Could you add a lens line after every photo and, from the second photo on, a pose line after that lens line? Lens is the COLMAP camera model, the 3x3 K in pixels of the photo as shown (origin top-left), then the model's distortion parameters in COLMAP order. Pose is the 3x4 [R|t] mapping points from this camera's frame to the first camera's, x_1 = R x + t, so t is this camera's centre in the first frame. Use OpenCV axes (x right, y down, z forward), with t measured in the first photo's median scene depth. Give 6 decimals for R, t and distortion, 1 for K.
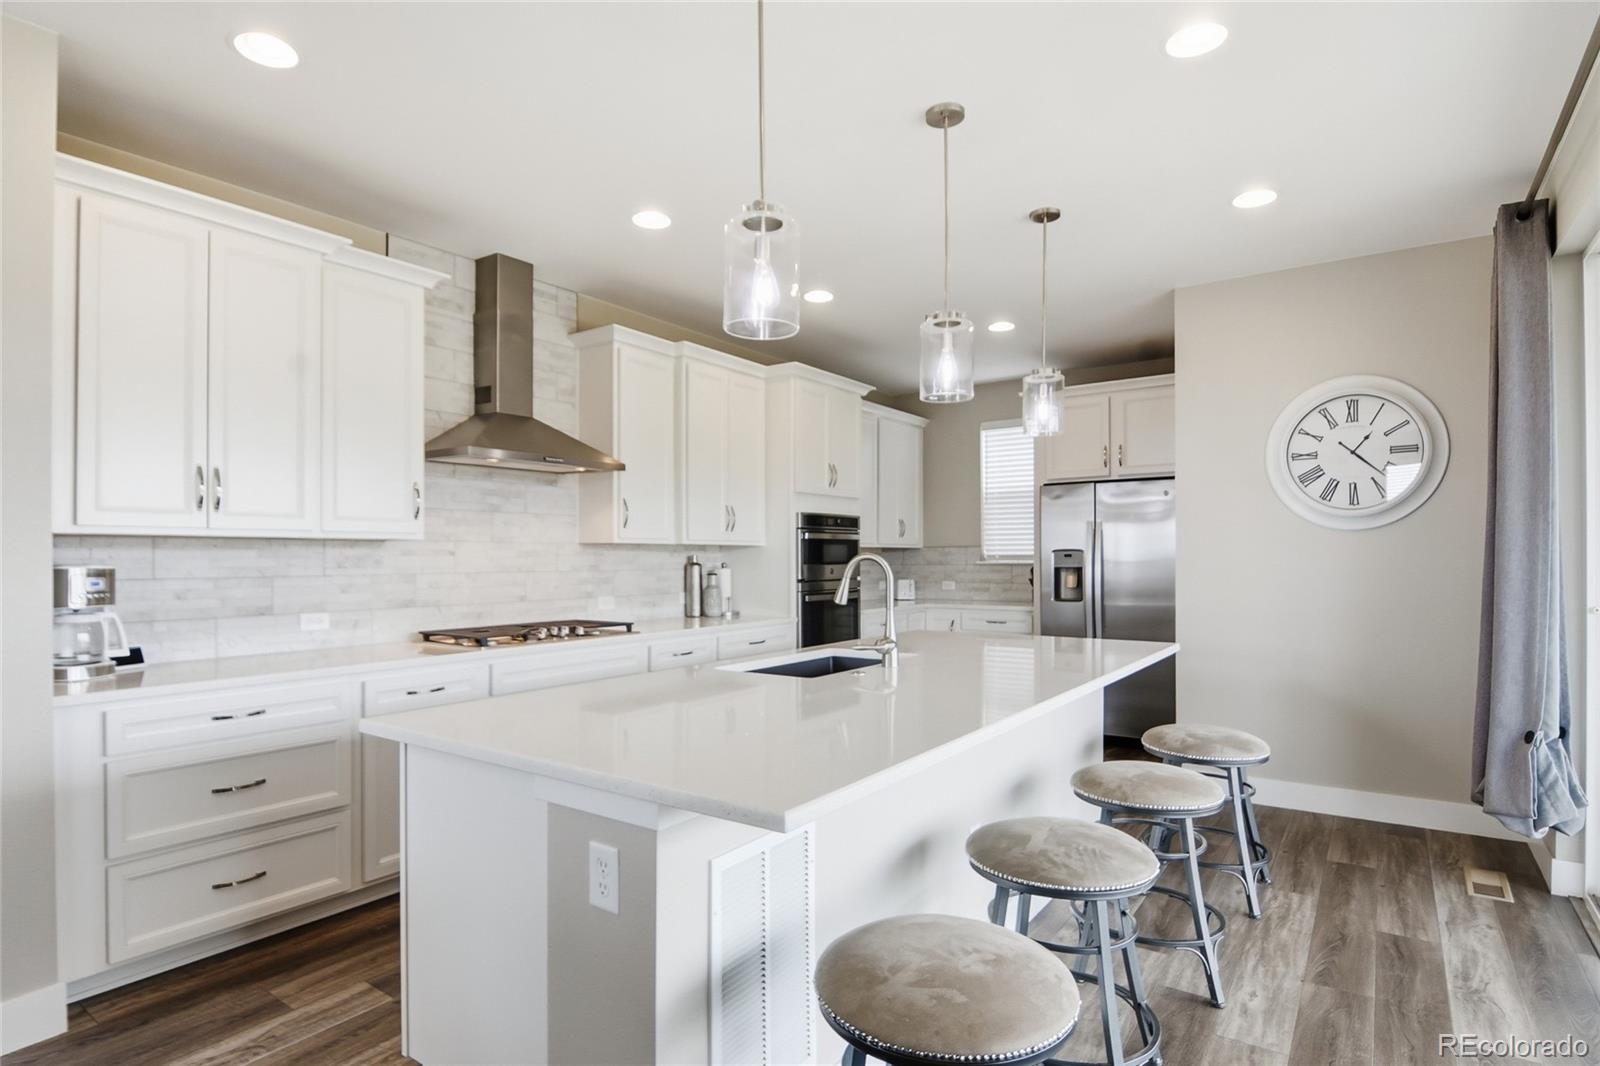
lens RADIAL K [[811.2, 0, 802.2], [0, 811.2, 546.3], [0, 0, 1]] dist [-0.005403, -0.002014]
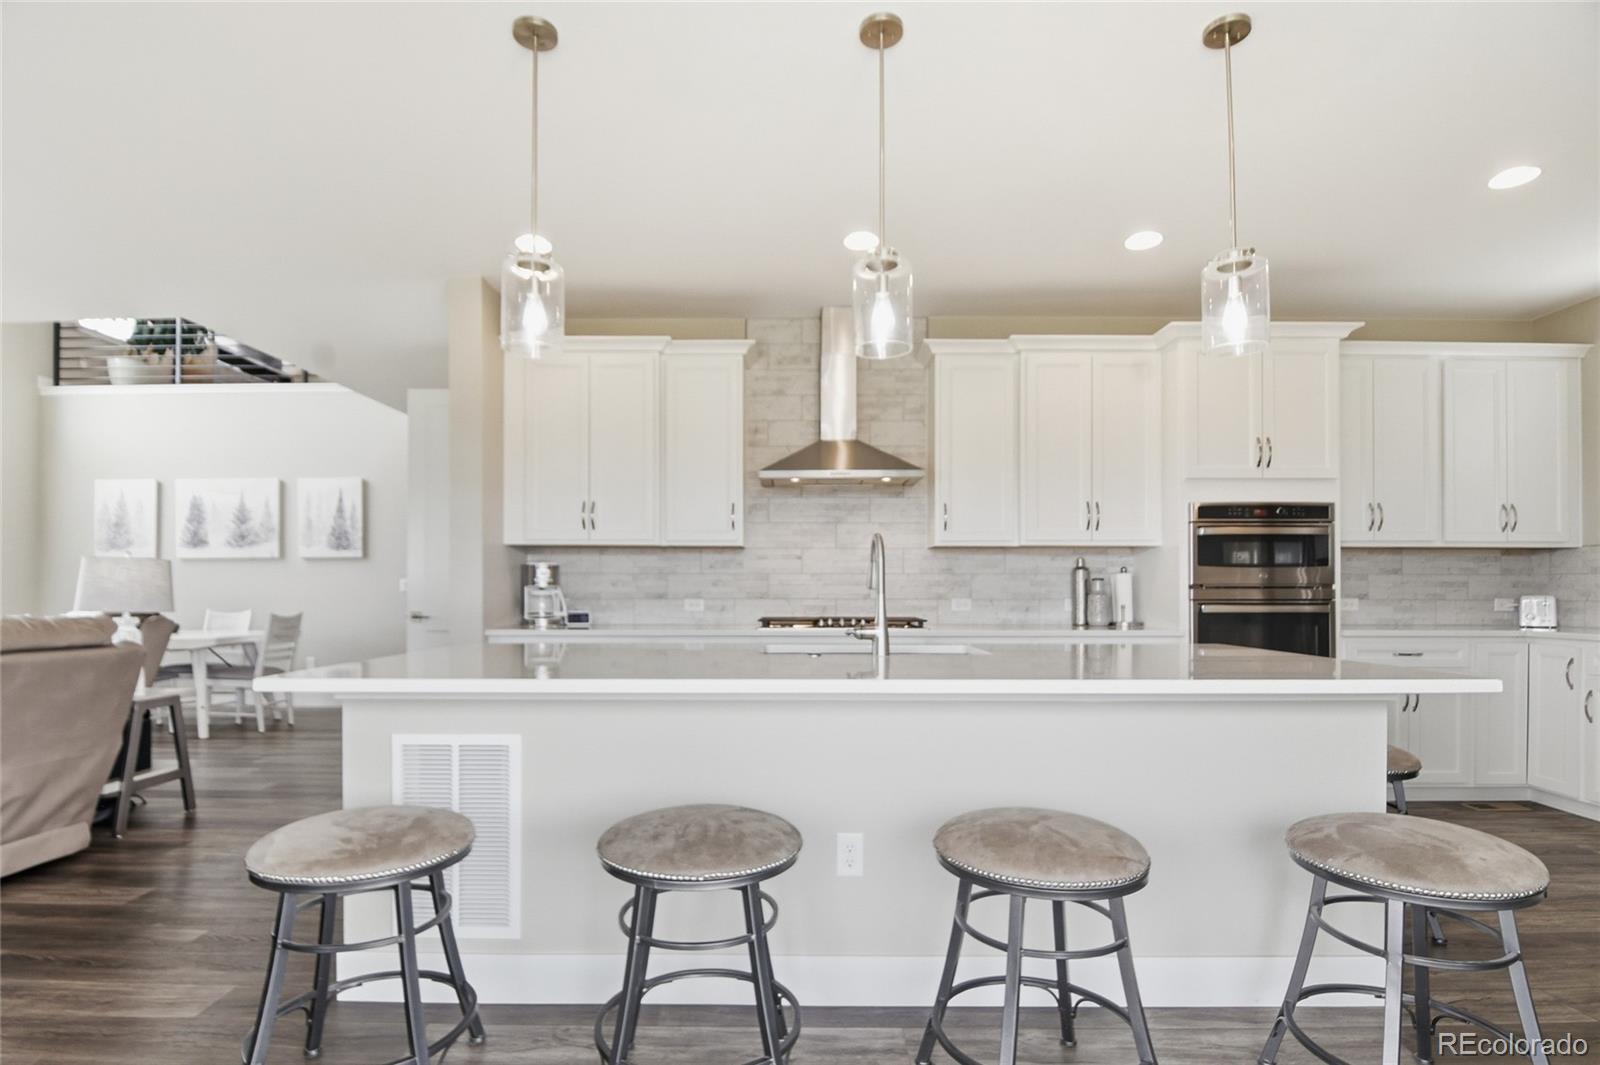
lens RADIAL K [[811.2, 0, 783.1], [0, 811.2, 583.7], [0, 0, 1]] dist [-0.005403, -0.002014]
pose [[0.581031, -0.003538, -0.813874, 0.508145], [0.009589, 0.999951, 0.002498, 0.040181], [0.813825, -0.009256, 0.581036, 0.219667]]
